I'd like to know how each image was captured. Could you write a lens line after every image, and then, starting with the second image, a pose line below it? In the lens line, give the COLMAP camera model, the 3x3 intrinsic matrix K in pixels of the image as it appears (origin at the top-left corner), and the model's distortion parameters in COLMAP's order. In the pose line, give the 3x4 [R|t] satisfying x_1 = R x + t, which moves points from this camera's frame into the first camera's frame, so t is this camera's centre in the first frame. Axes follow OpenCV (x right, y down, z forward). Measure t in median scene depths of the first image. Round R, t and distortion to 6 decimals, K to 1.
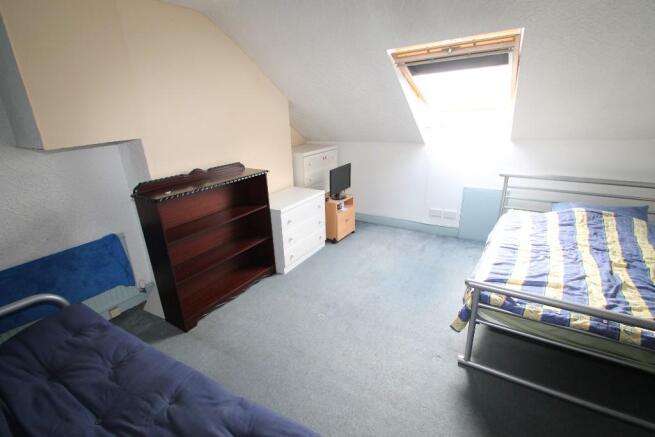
lens RADIAL K [[309.4, 0, 327.5], [0, 309.4, 218.5], [0, 0, 1]] dist [0.001157, -0.010282]
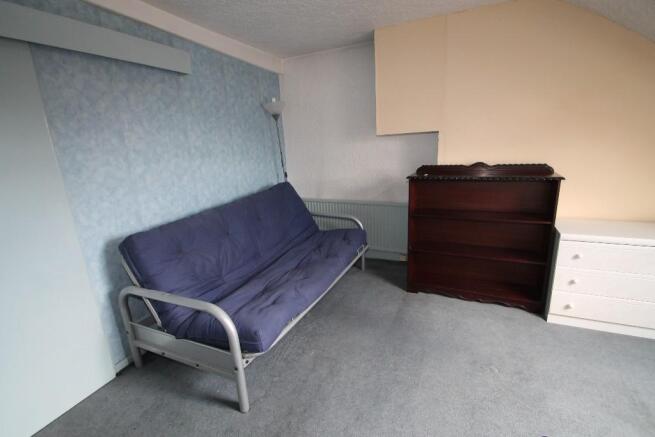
lens RADIAL K [[309.4, 0, 327.5], [0, 309.4, 218.5], [0, 0, 1]] dist [0.001157, -0.010282]
pose [[0.107418, 0.267147, -0.957650, 0.540012], [-0.297875, 0.927623, 0.225358, -0.068530], [0.948542, 0.261053, 0.179219, 0.388344]]
